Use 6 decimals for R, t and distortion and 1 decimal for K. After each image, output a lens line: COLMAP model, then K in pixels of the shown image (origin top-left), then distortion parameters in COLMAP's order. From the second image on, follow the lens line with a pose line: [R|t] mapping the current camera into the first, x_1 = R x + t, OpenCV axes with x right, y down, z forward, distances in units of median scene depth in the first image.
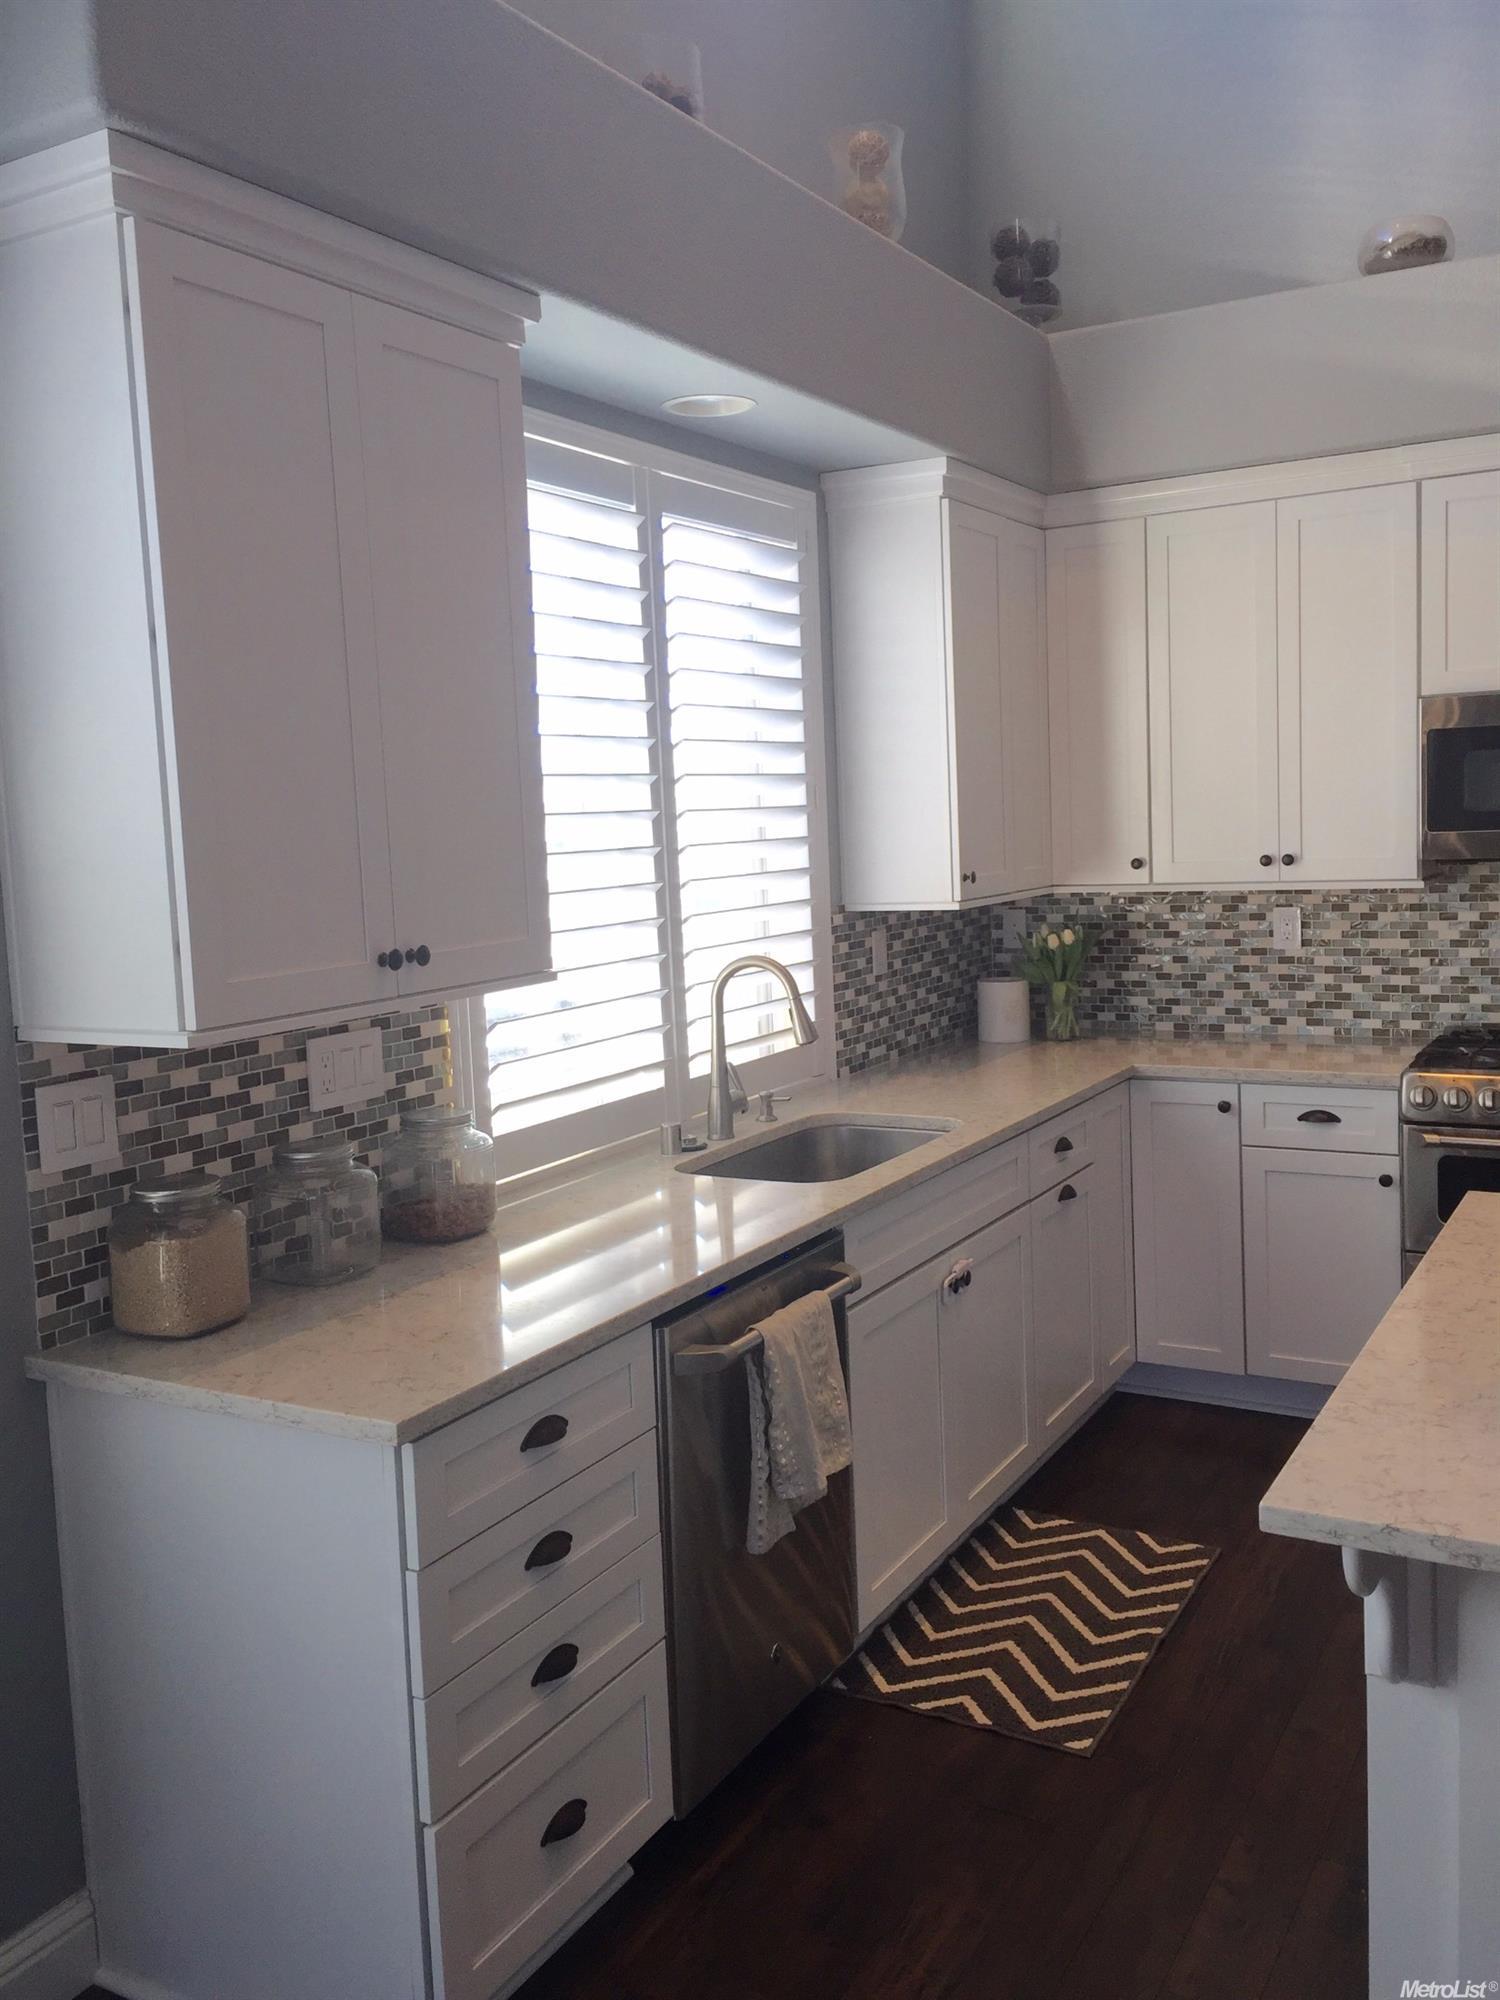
lens RADIAL K [[1727.4, 0, 750.3], [0, 1727.4, 962.0], [0, 0, 1]] dist [0.088612, -0.104522]
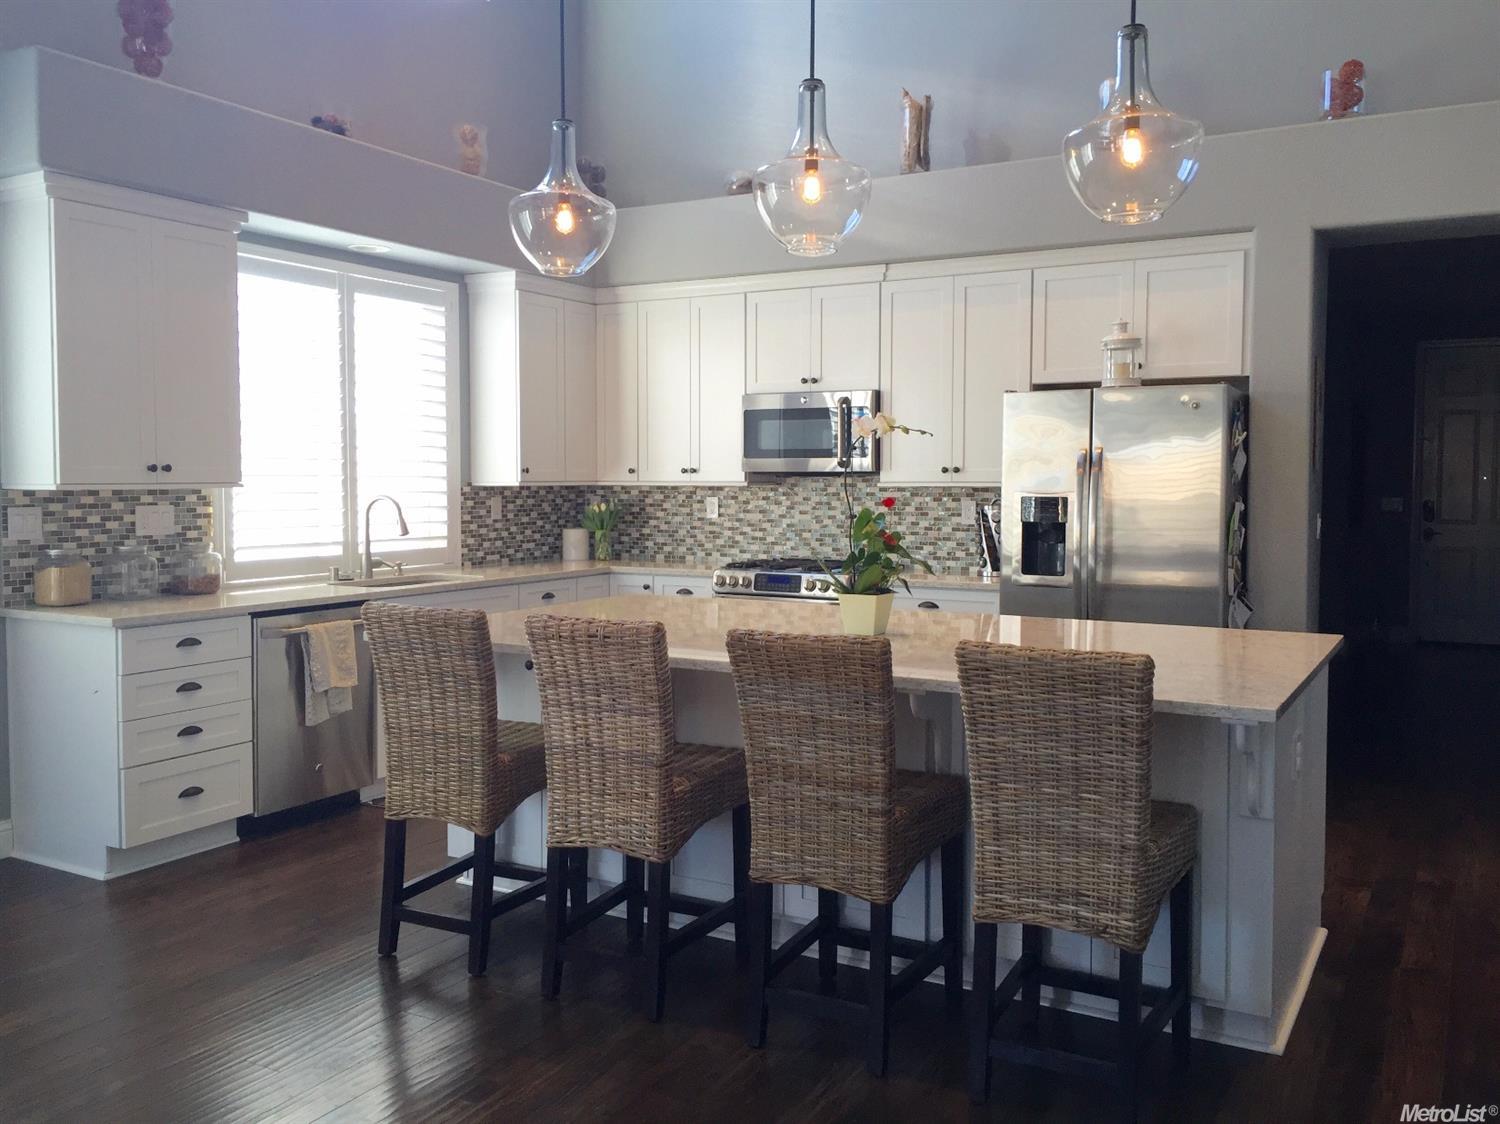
lens RADIAL K [[1295.6, 0, 740.8], [0, 1295.6, 526.1], [0, 0, 1]] dist [0.088612, -0.104522]
pose [[0.999104, 0.042262, -0.002239, 0.375843], [-0.042321, 0.997932, -0.048376, 0.078883], [0.000189, 0.048427, 0.998827, -0.529968]]
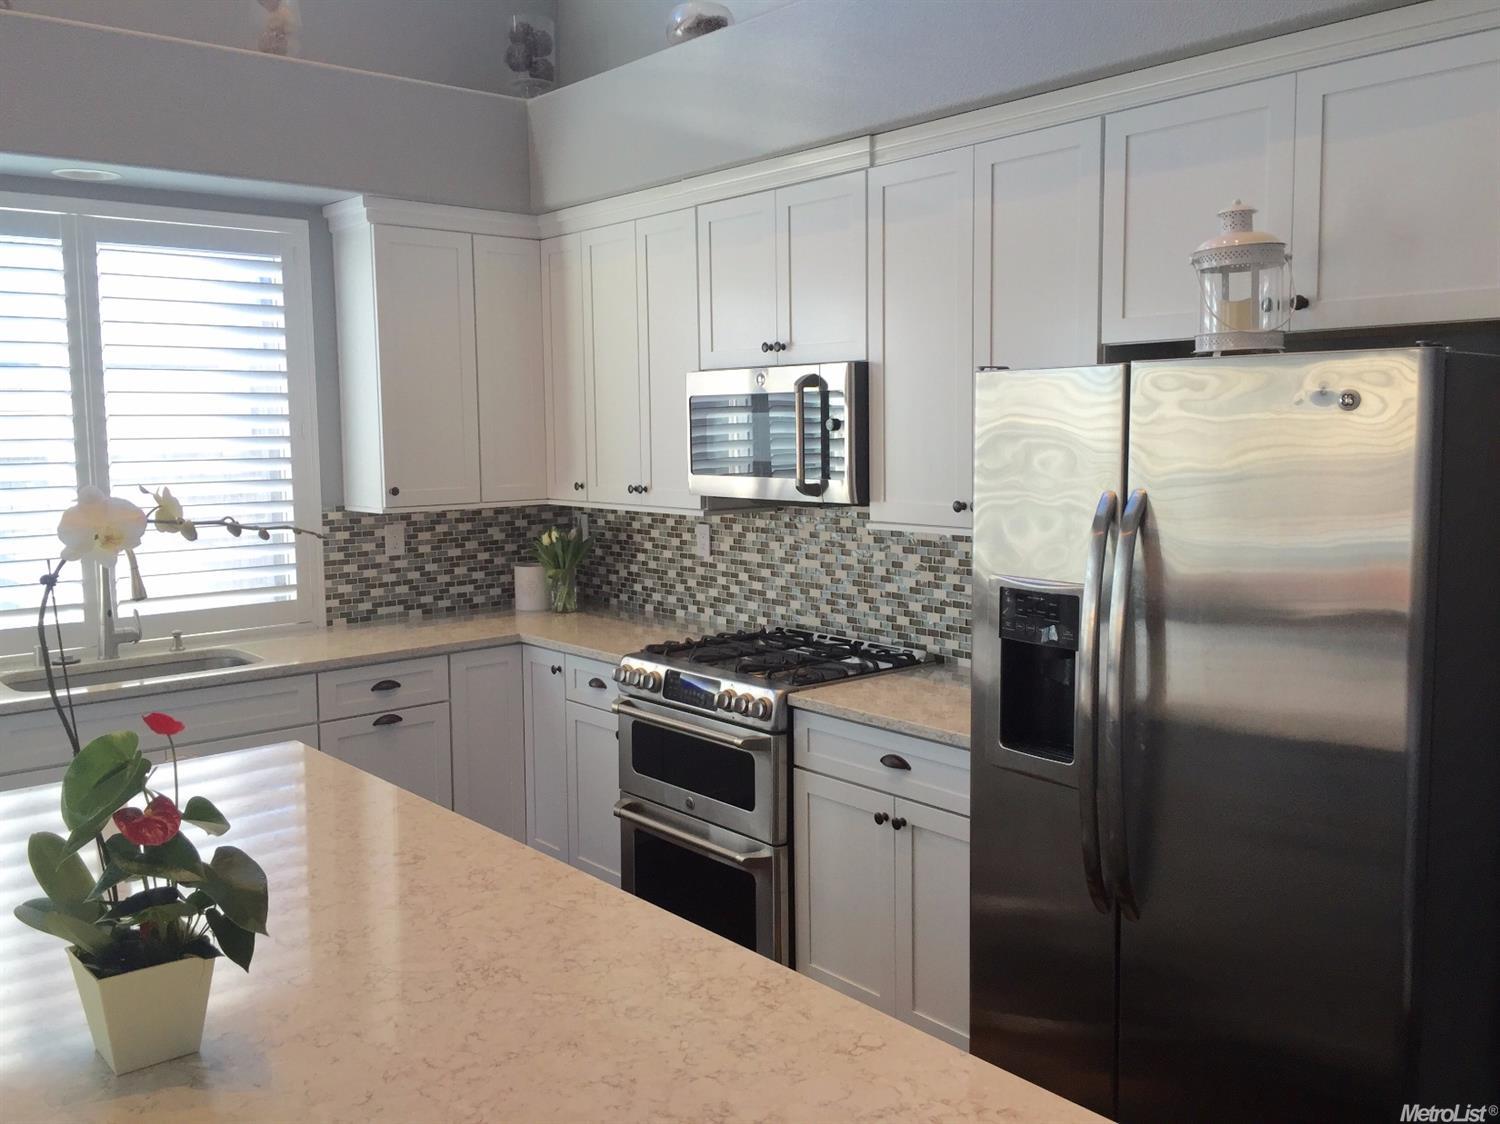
lens RADIAL K [[1295.6, 0, 735.0], [0, 1295.6, 525.8], [0, 0, 1]] dist [0.088612, -0.104522]
pose [[0.936223, 0.057292, -0.346704, 0.729477], [-0.056115, 0.998334, 0.013442, -0.048788], [0.346896, 0.006870, 0.937878, 0.095731]]
